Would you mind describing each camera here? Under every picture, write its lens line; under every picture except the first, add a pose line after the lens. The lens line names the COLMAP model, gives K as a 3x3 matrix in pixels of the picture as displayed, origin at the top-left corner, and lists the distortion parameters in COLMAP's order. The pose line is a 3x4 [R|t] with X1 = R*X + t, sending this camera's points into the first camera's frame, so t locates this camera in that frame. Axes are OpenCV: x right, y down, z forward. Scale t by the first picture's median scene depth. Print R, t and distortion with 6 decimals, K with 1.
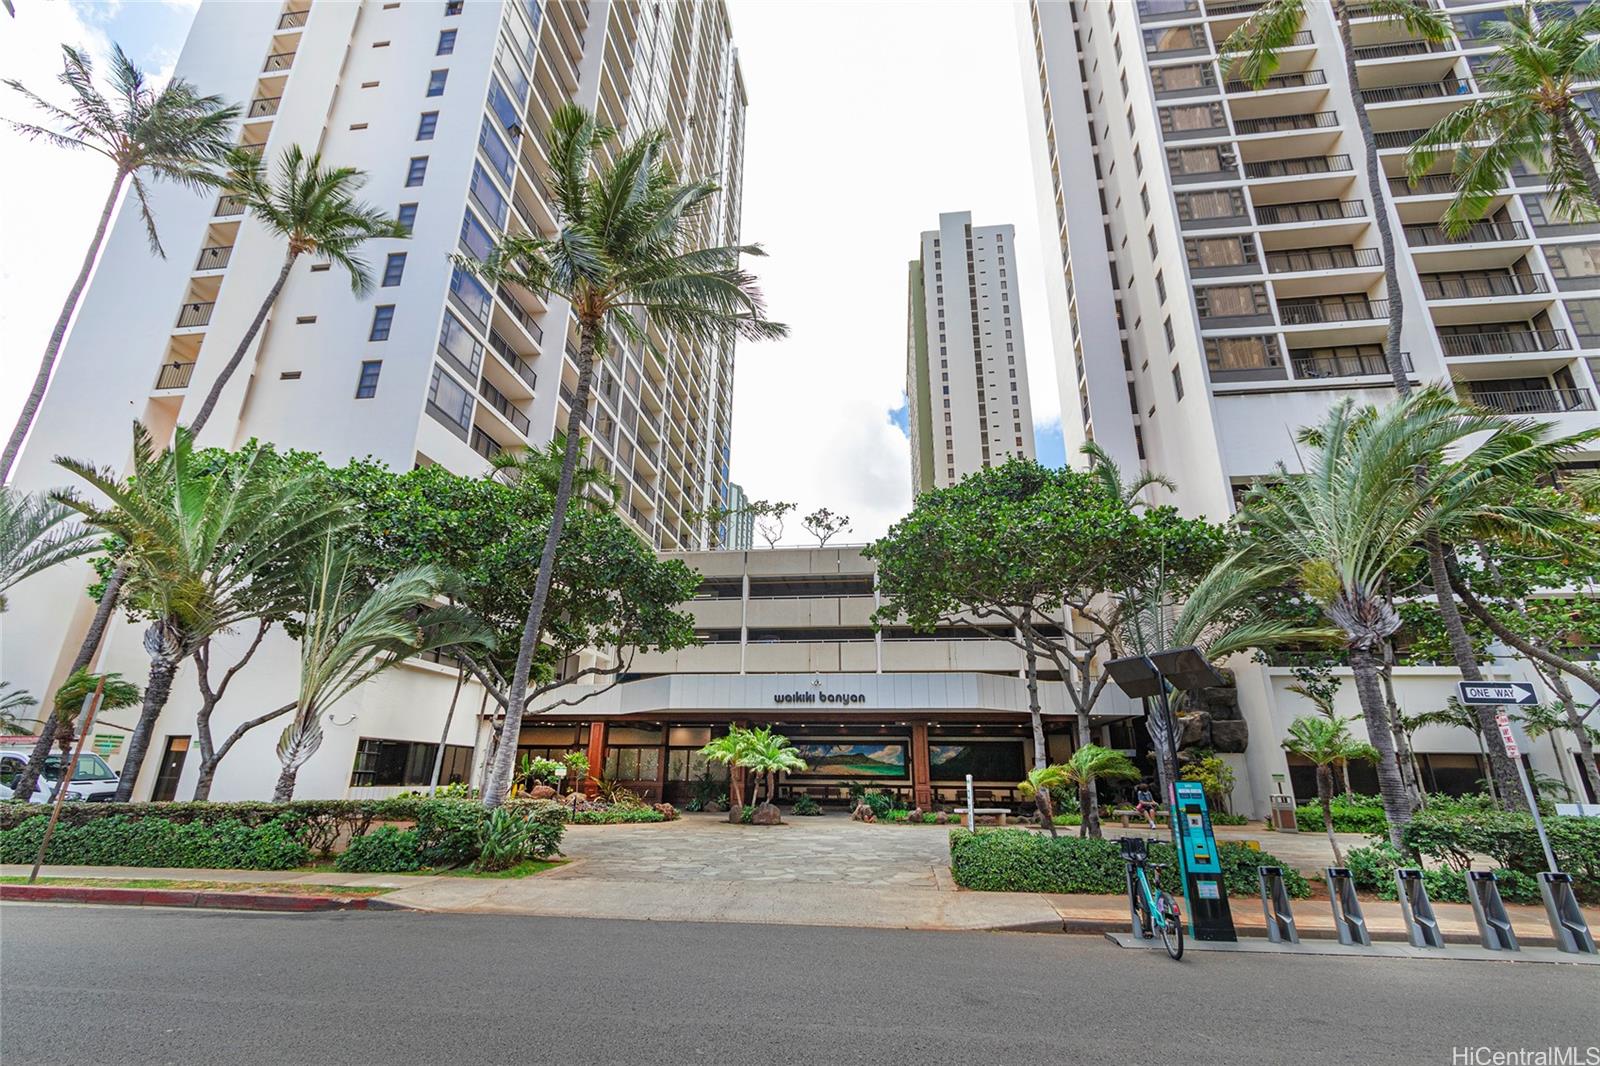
lens RADIAL K [[717.4, 0, 801.4], [0, 717.4, 534.4], [0, 0, 1]] dist [0.001074, 0.000009]
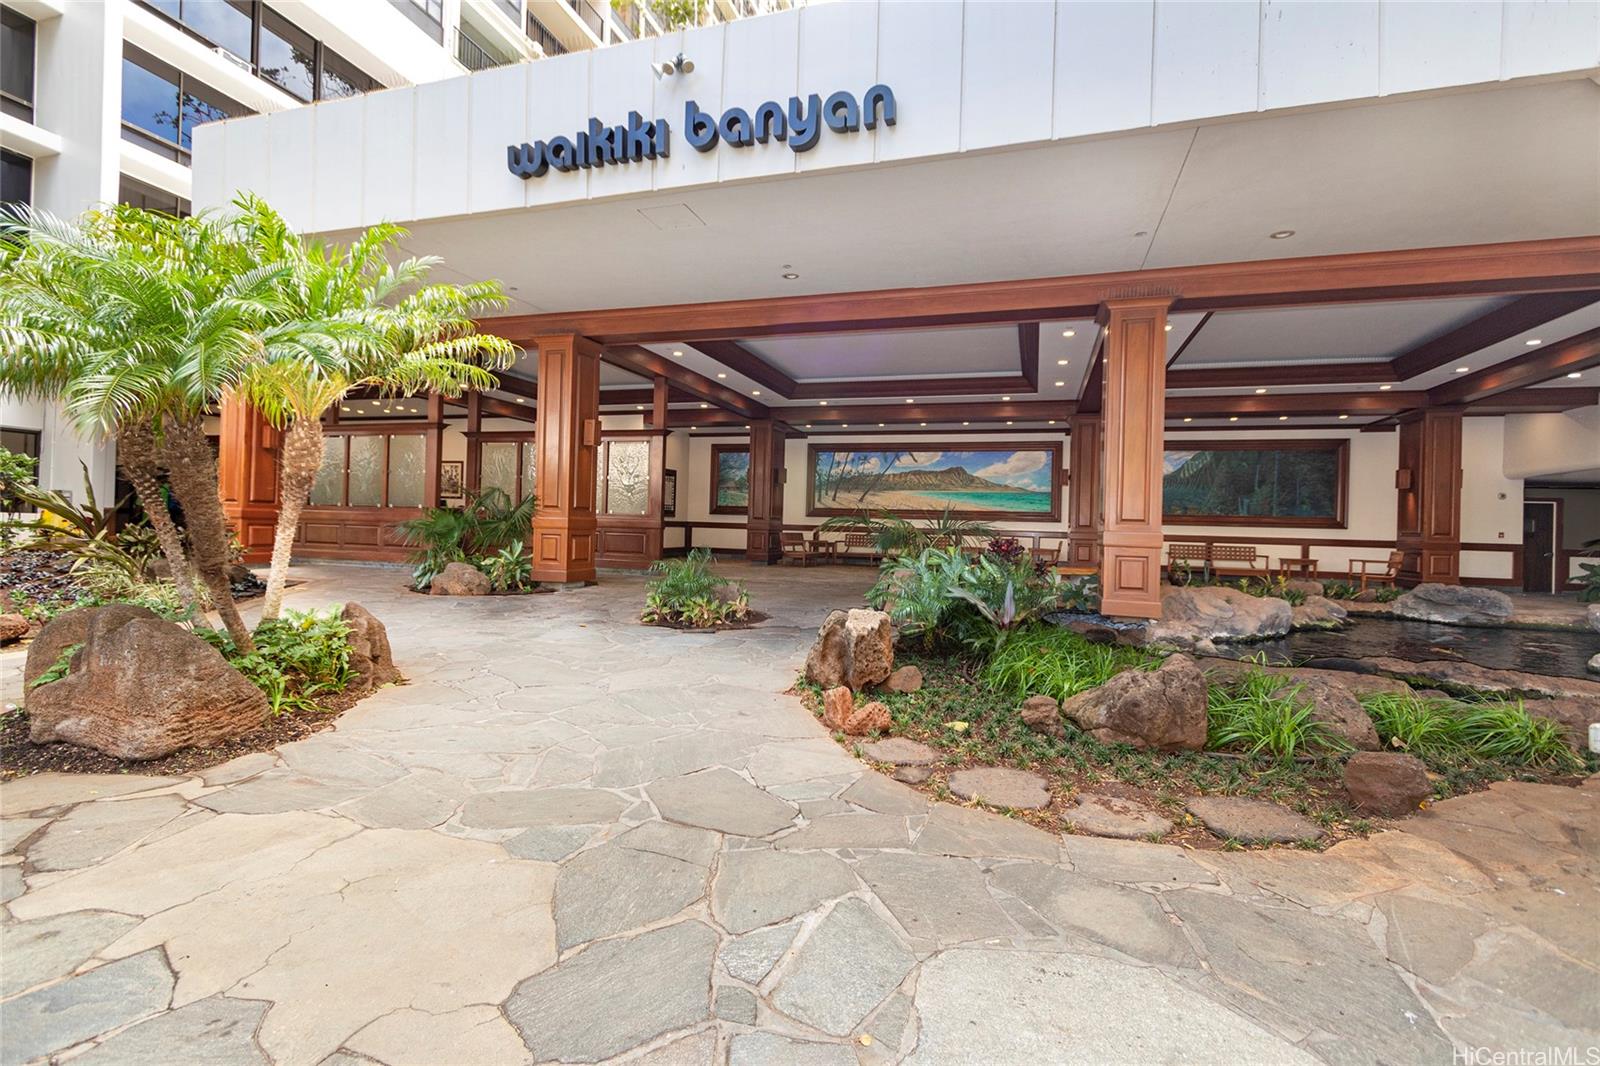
lens RADIAL K [[717.4, 0, 800.8], [0, 717.4, 529.8], [0, 0, 1]] dist [0.001074, 0.000009]
pose [[0.982602, 0.016341, -0.185006, 0.070595], [0.044407, 0.946557, 0.319464, 0.190471], [0.180339, -0.322121, 0.929363, 0.532537]]
